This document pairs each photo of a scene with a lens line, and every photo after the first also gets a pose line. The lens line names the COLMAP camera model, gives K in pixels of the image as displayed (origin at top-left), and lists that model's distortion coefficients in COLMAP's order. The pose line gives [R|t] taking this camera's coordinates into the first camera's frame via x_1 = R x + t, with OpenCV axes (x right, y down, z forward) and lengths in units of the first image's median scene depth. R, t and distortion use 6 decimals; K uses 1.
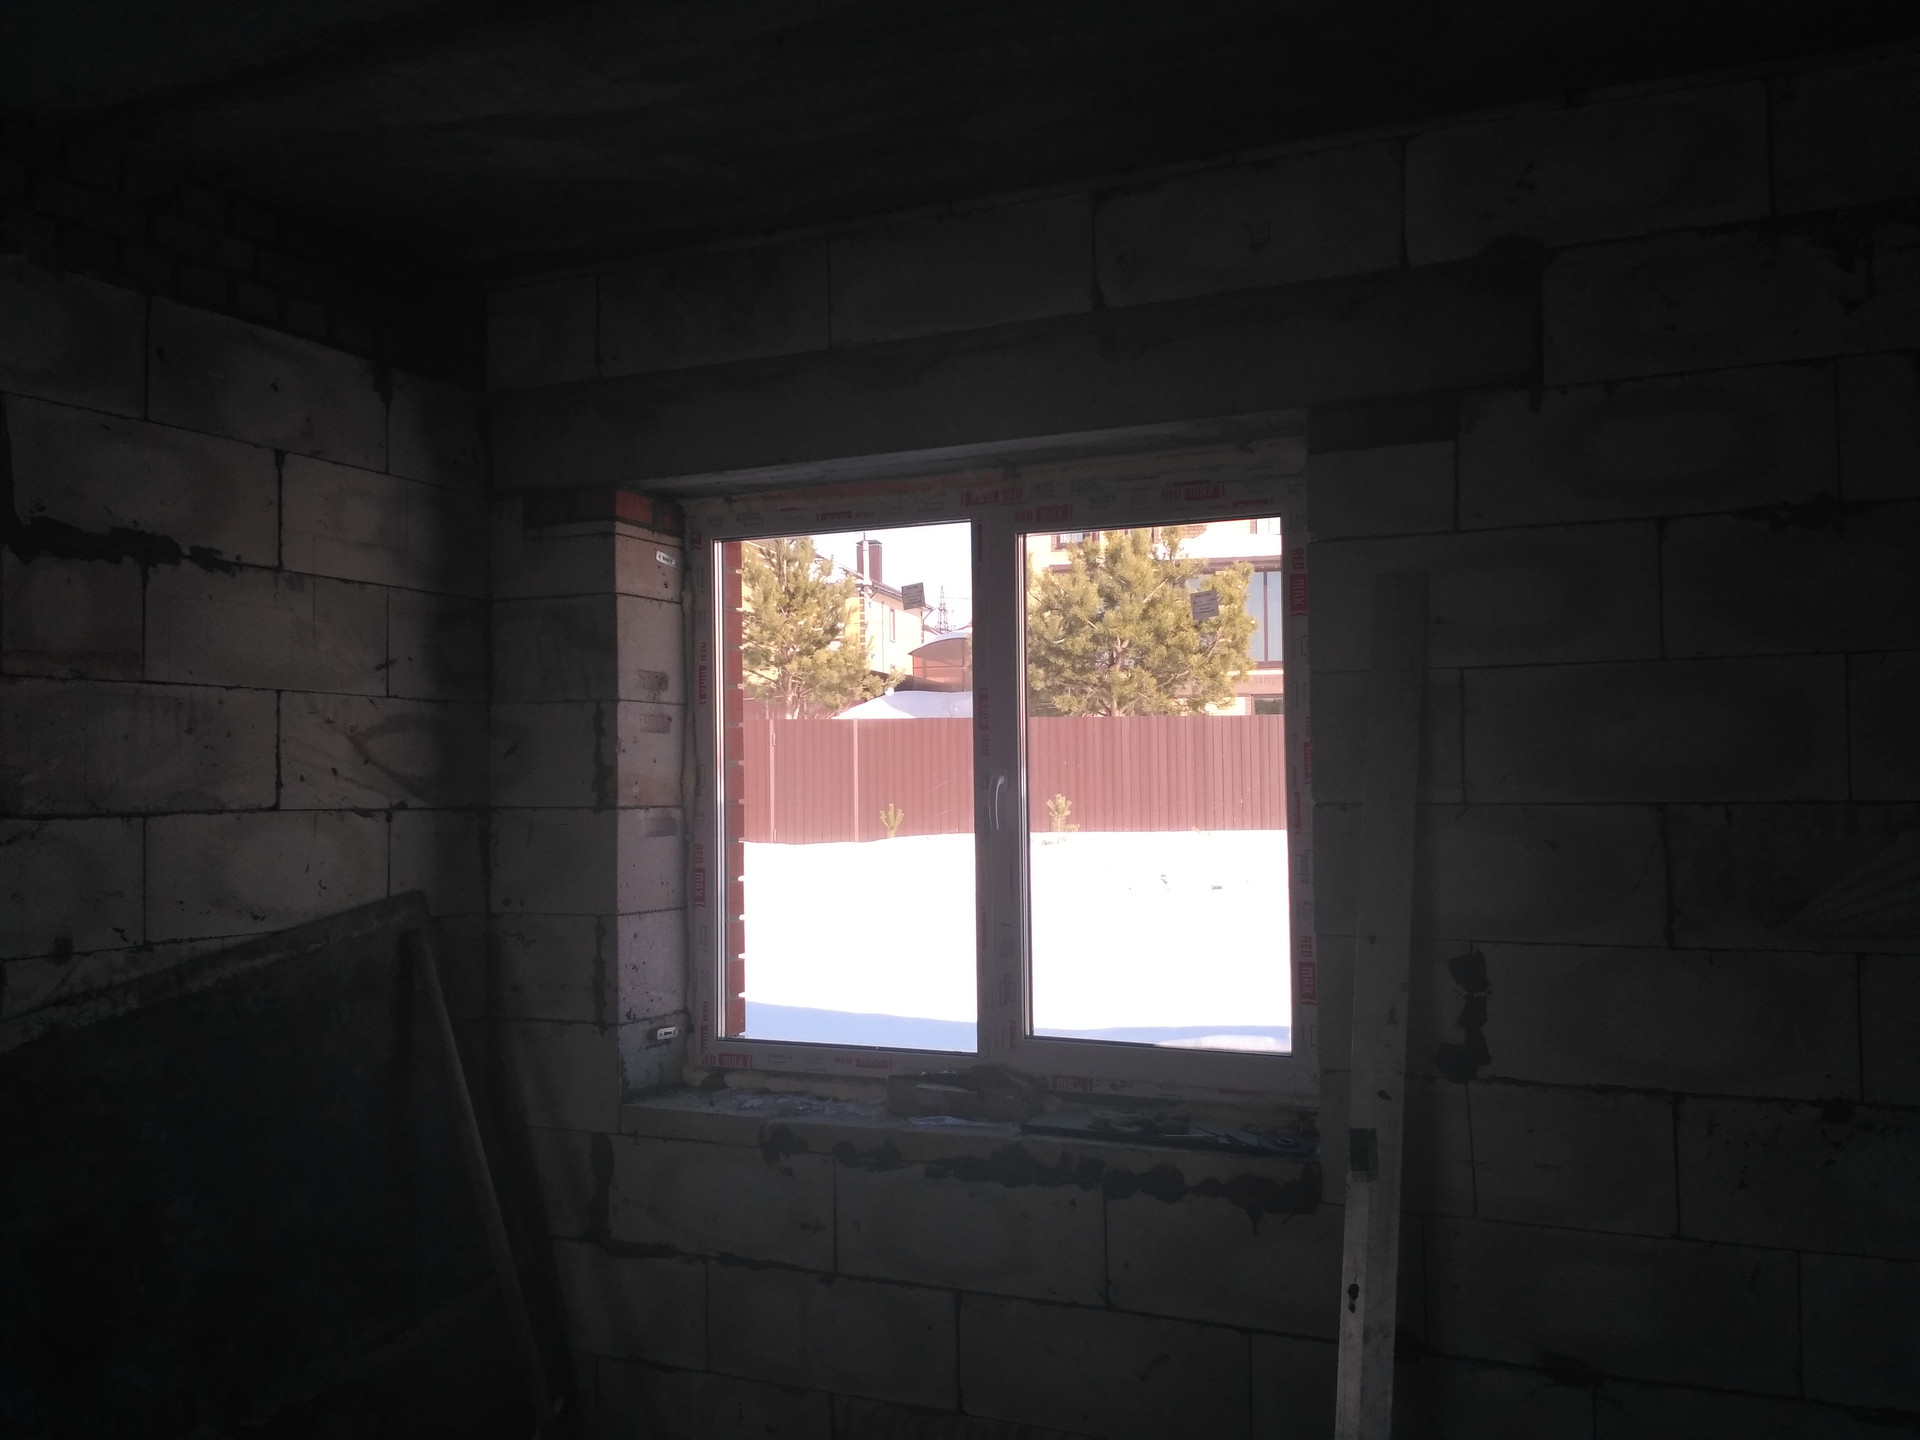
lens RADIAL K [[1738.7, 0, 970.4], [0, 1738.7, 727.5], [0, 0, 1]] dist [0.098204, -0.220322]
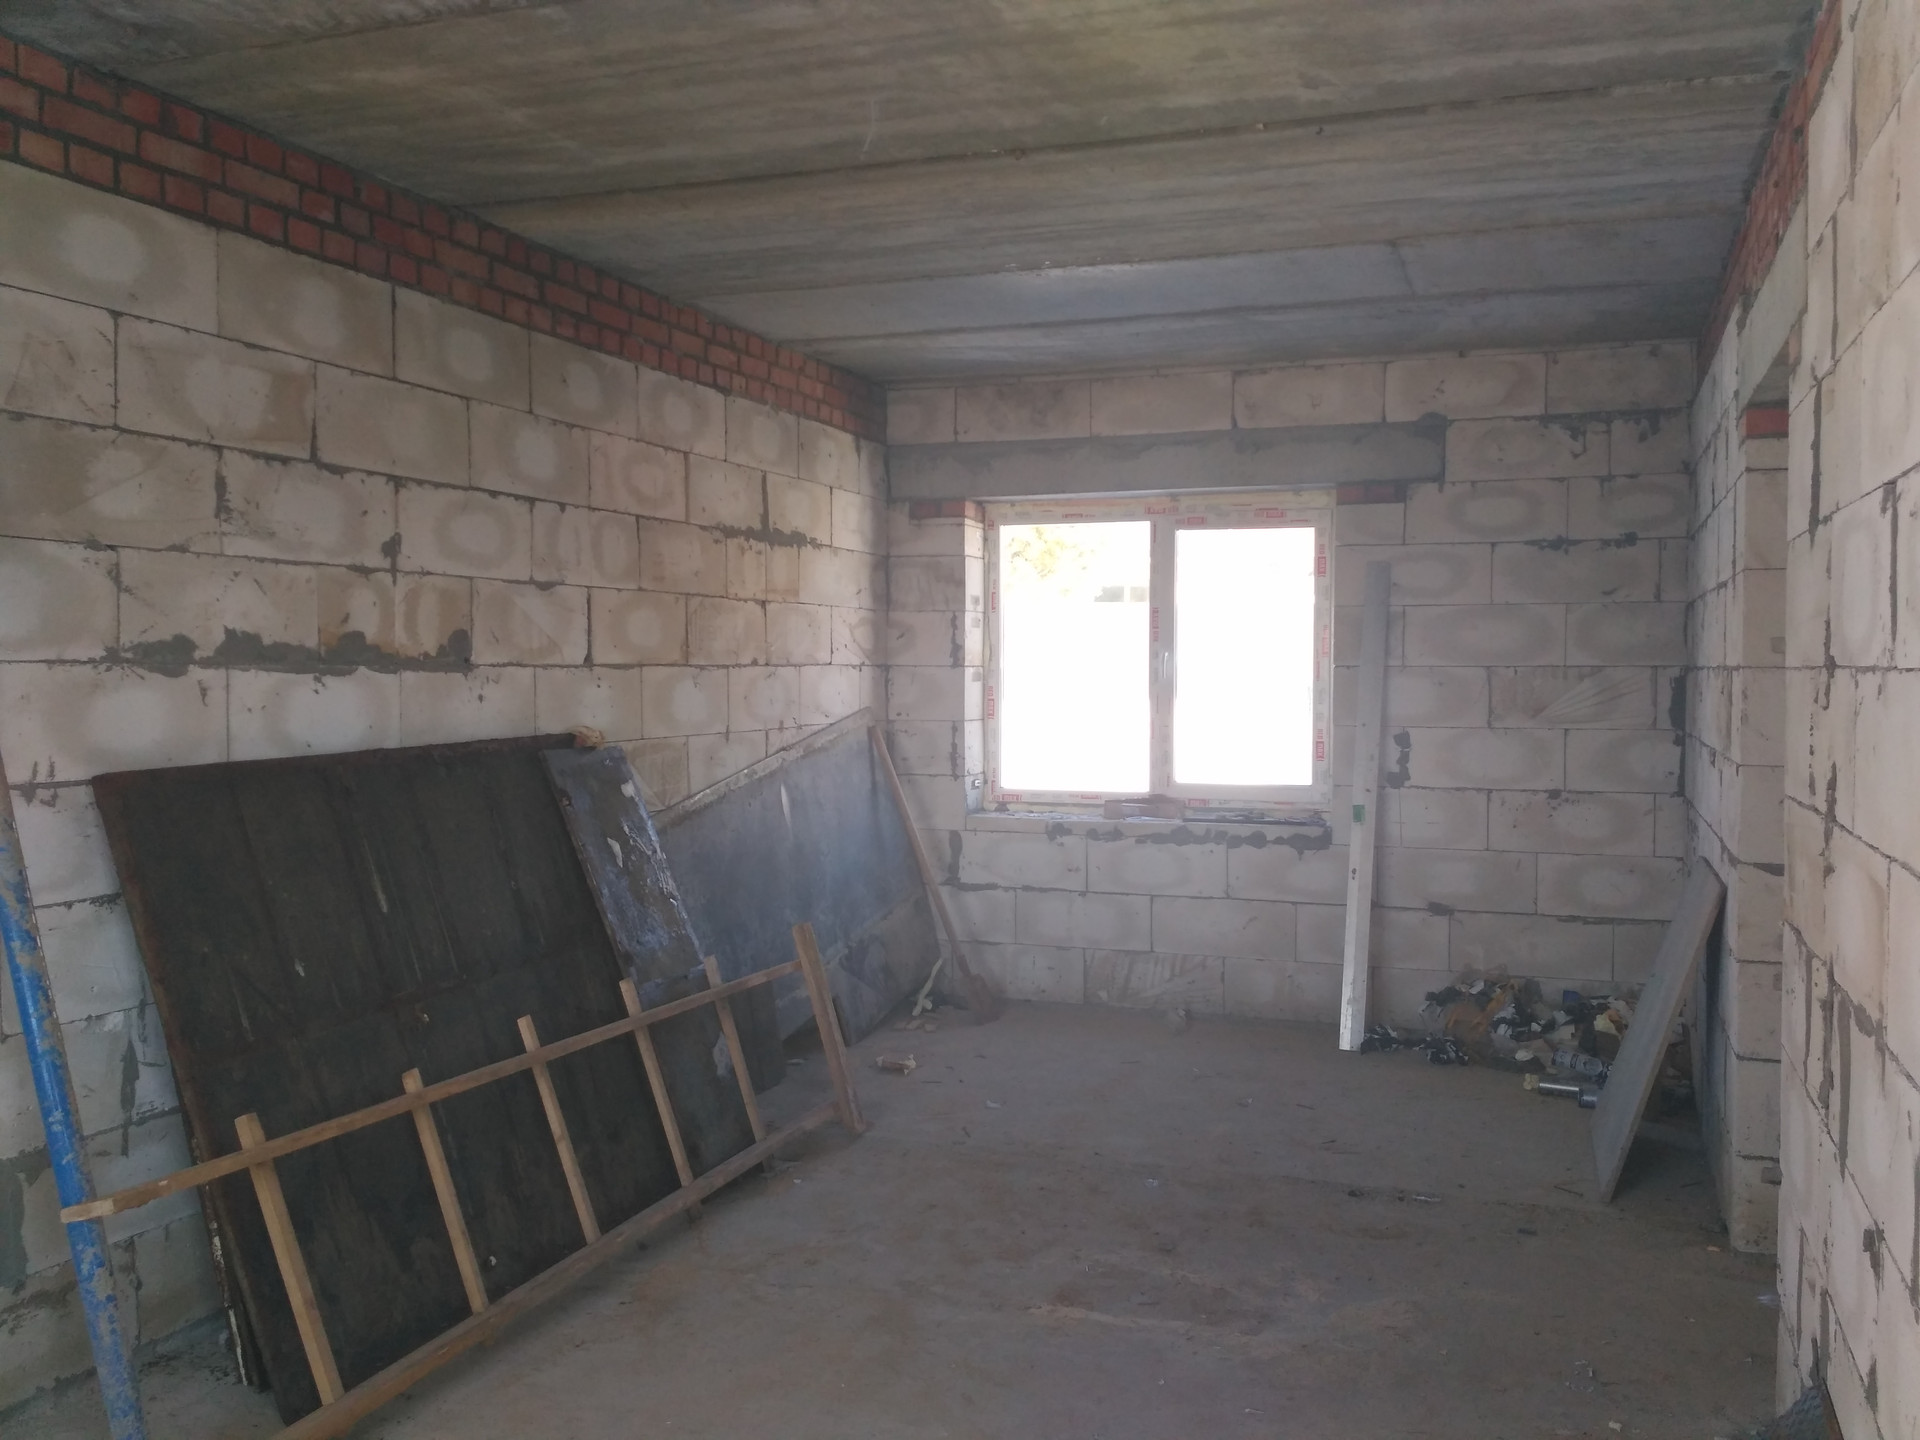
lens RADIAL K [[1718.4, 0, 950.2], [0, 1718.4, 749.8], [0, 0, 1]] dist [0.125740, -0.402702]
pose [[0.994389, 0.005576, 0.105635, -0.480814], [-0.014499, 0.996369, 0.083892, -0.025105], [-0.104784, -0.084953, 0.990860, -1.044206]]
